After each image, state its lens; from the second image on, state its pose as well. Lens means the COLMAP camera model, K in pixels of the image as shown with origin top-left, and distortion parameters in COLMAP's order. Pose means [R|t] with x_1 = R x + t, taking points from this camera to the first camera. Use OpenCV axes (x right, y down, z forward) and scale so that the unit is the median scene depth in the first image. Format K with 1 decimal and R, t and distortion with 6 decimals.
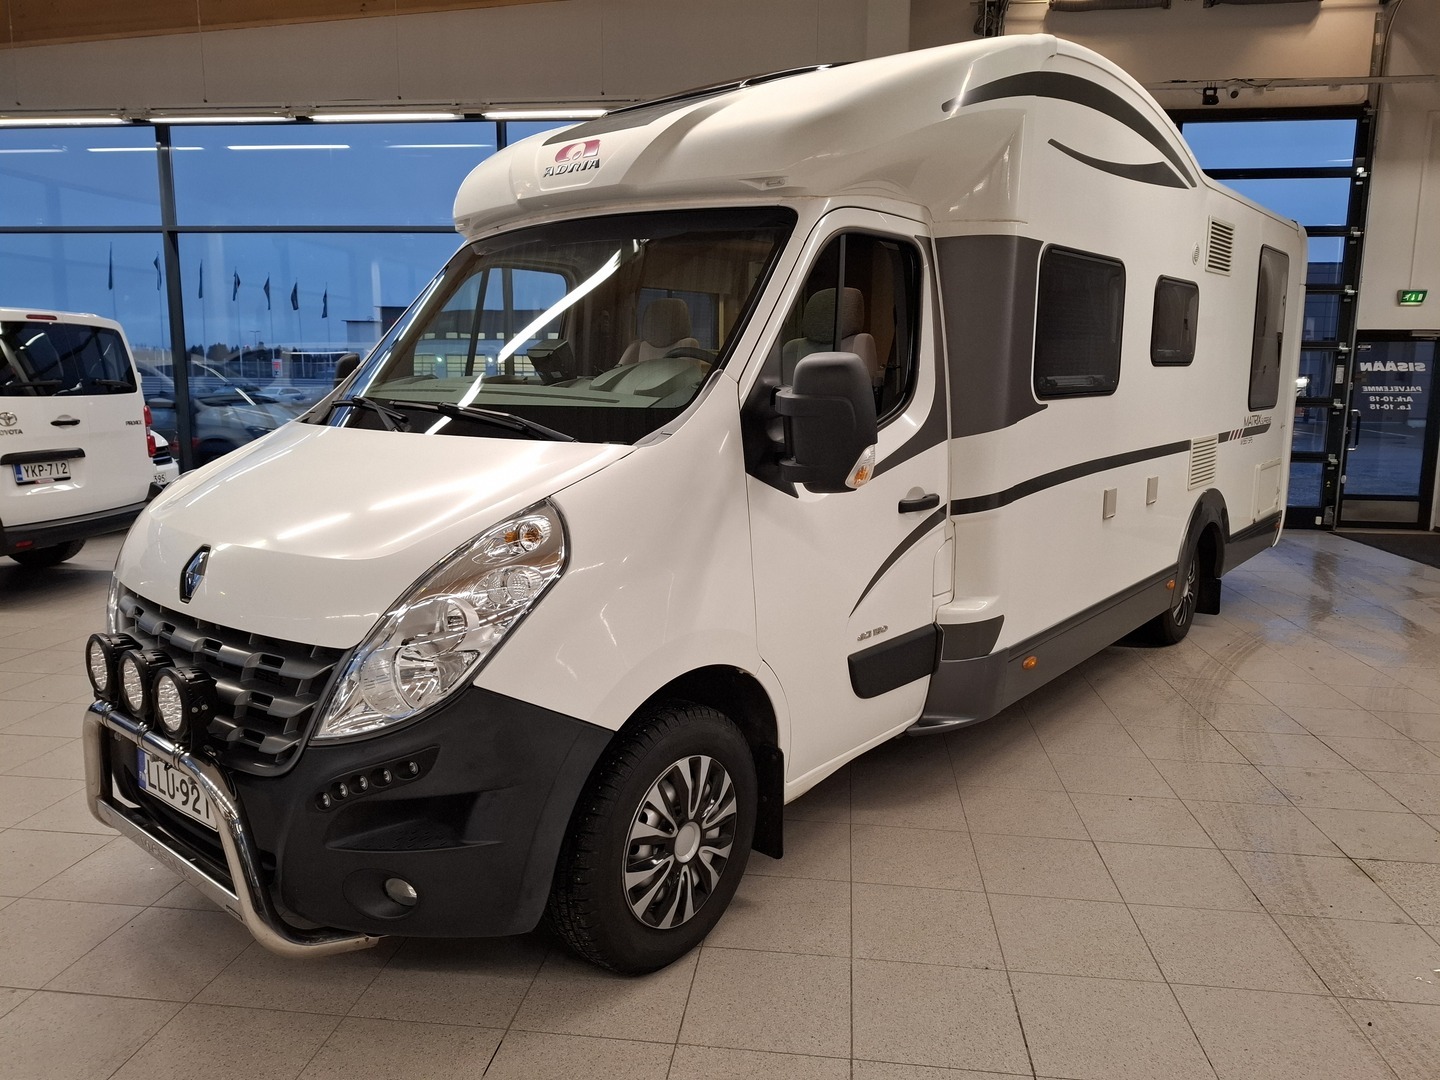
lens RADIAL K [[1004.7, 0, 720.0], [0, 1004.7, 540.0], [0, 0, 1]] dist [0.098209, -0.134776]
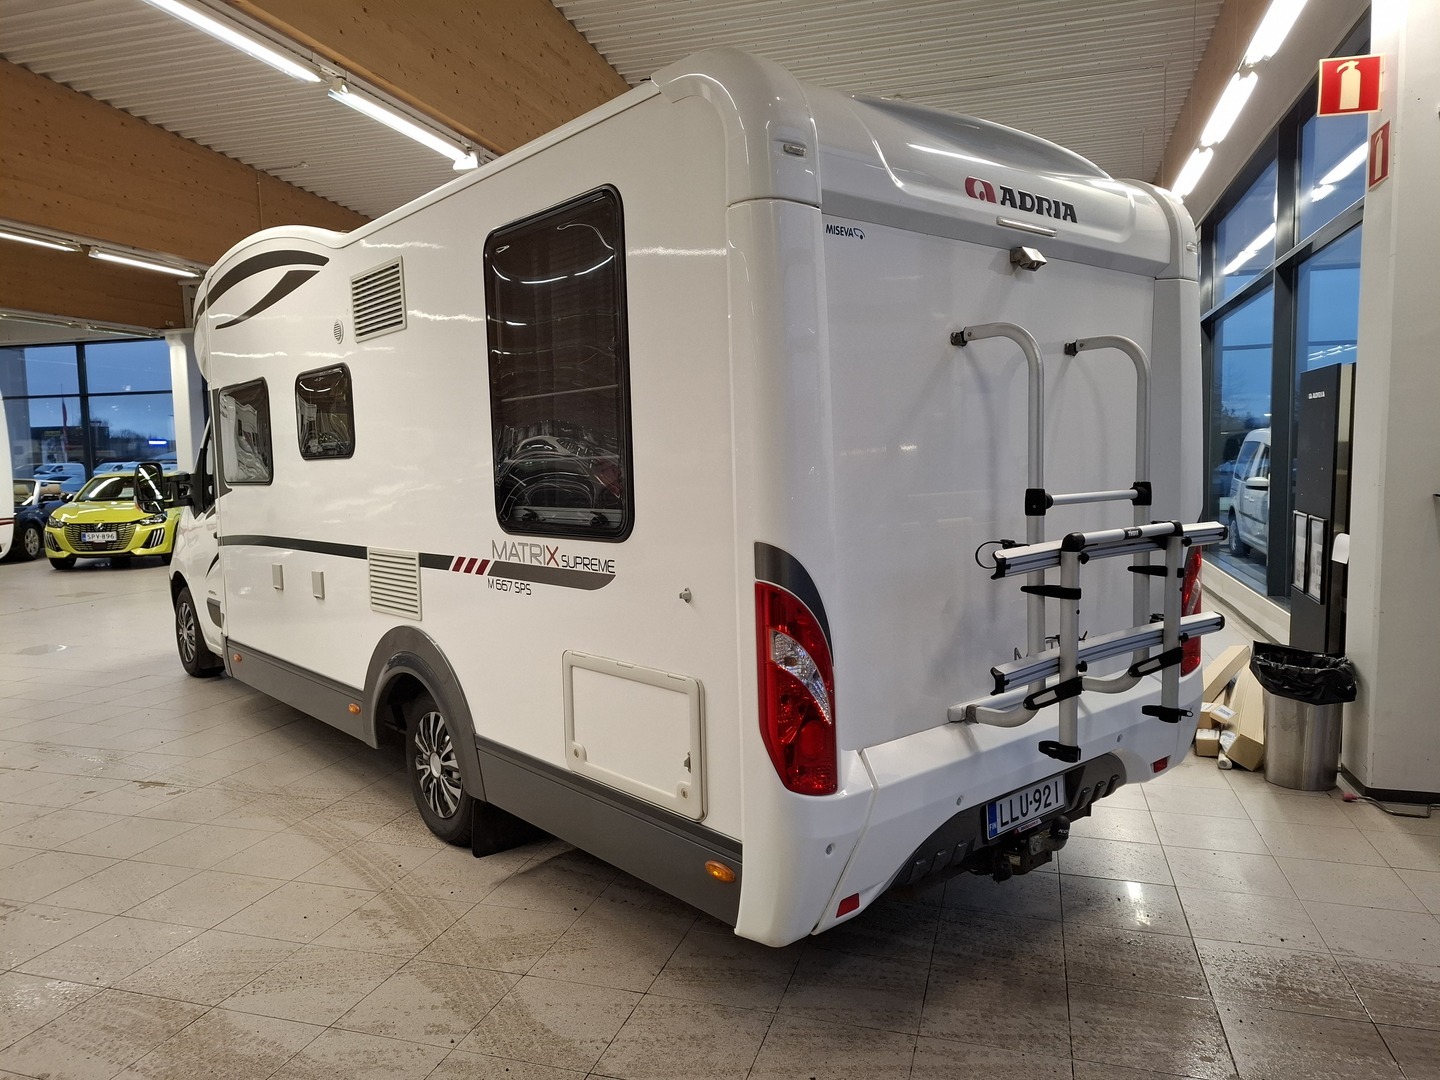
lens RADIAL K [[1004.7, 0, 720.0], [0, 1004.7, 540.0], [0, 0, 1]] dist [0.098209, -0.134776]
pose [[-0.167612, 0.074663, -0.983022, 1.853671], [-0.154969, 0.982736, 0.101065, -0.350151], [0.973597, 0.169277, -0.153148, 2.124683]]
